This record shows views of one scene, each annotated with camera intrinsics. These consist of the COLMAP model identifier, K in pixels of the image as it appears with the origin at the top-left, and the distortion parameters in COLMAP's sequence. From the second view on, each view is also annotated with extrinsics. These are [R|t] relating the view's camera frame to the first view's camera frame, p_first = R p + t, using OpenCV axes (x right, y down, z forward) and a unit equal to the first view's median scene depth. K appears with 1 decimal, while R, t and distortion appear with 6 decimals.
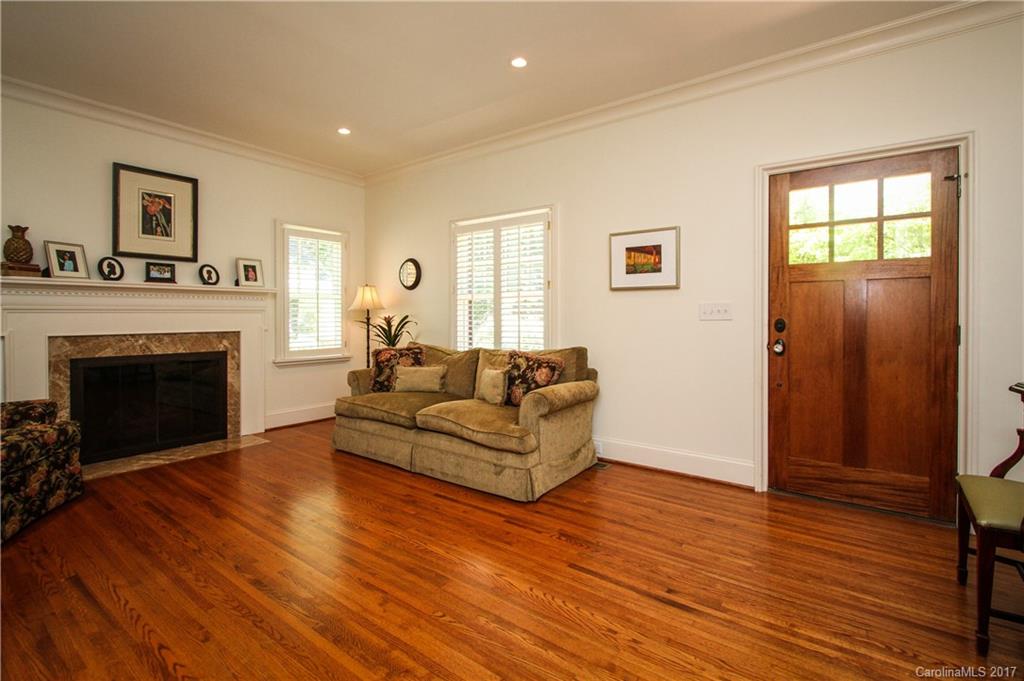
lens RADIAL K [[471.1, 0, 533.3], [0, 471.1, 314.7], [0, 0, 1]] dist [-0.007333, -0.000144]
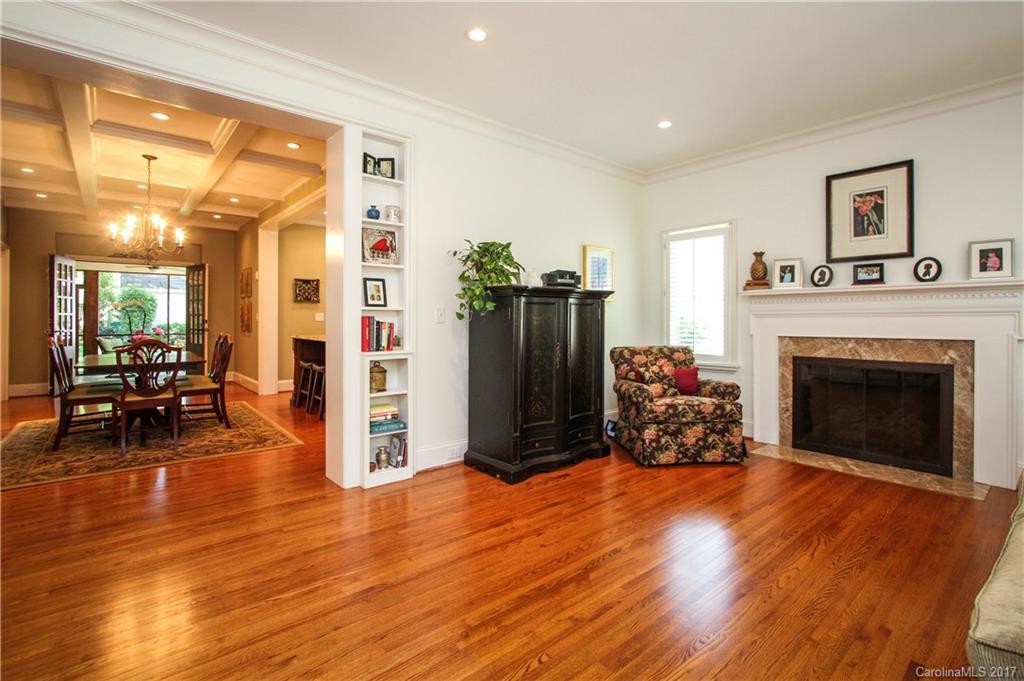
lens RADIAL K [[480.9, 0, 516.1], [0, 480.9, 318.5], [0, 0, 1]] dist [-0.003556, -0.000373]
pose [[-0.237734, -0.000847, -0.971330, 0.325617], [0.003711, 0.999992, -0.001781, -0.000593], [0.971323, -0.004028, -0.237729, 0.549820]]
